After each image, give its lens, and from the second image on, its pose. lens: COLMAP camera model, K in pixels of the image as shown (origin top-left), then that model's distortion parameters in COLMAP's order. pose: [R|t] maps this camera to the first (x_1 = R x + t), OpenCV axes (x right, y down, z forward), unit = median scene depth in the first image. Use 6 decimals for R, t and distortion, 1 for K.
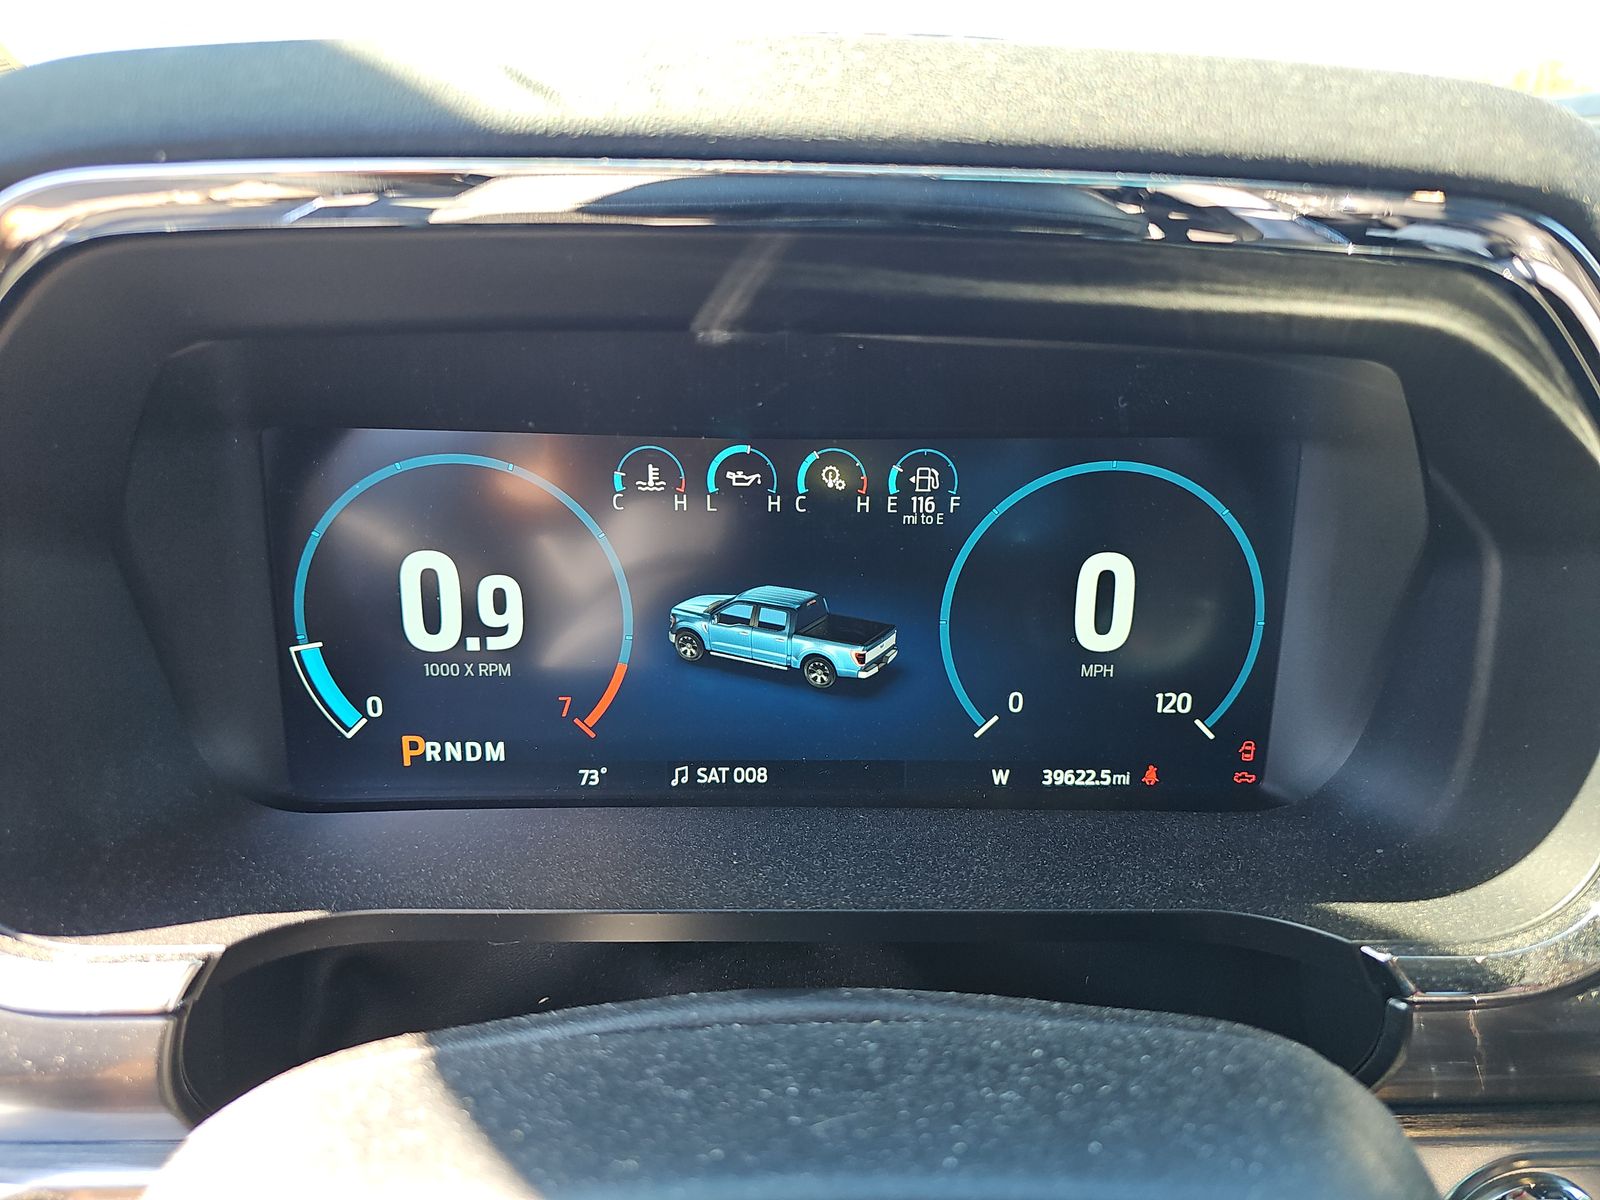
lens RADIAL K [[1031.5, 0, 799.8], [0, 1031.5, 591.3], [0, 0, 1]] dist [0.010245, -0.000842]
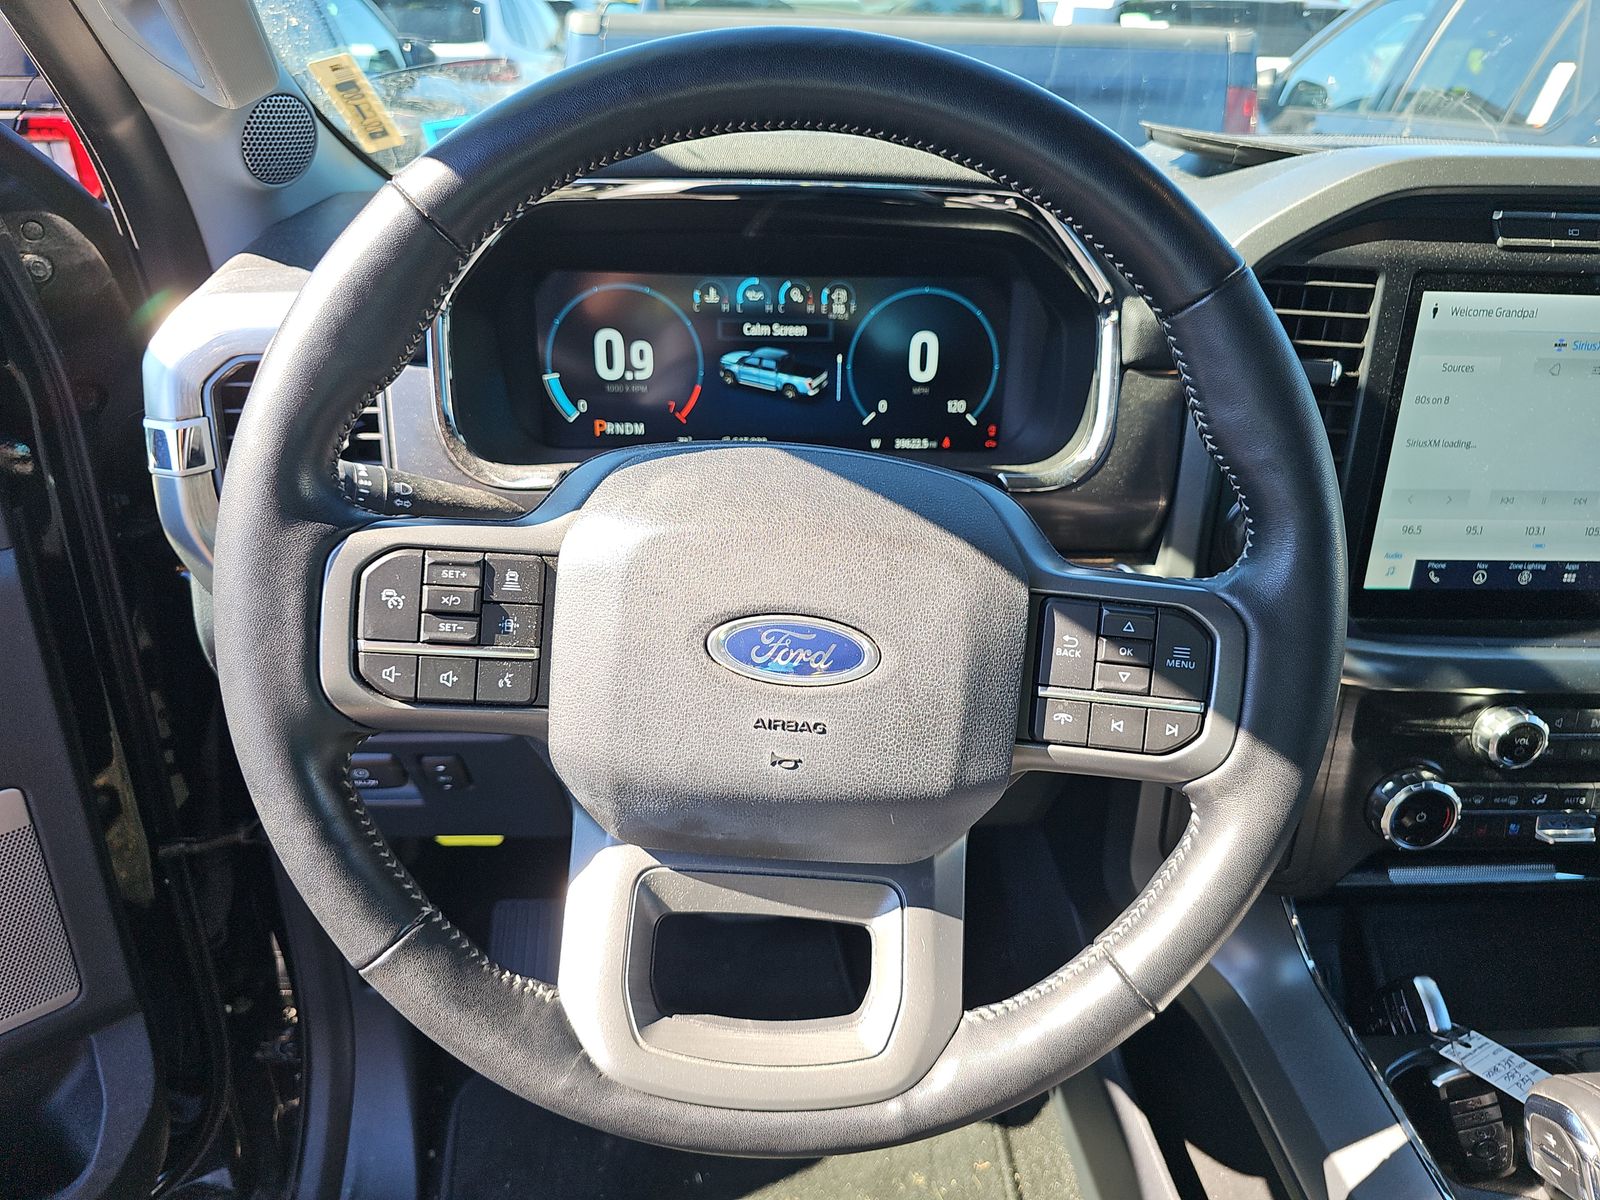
lens RADIAL K [[1031.5, 0, 800.7], [0, 1031.5, 617.0], [0, 0, 1]] dist [0.010245, -0.000842]
pose [[0.999694, -0.004764, 0.024267, -0.013839], [0.000811, 0.987057, 0.160368, 0.199145], [-0.024716, -0.160299, 0.986759, -1.189314]]
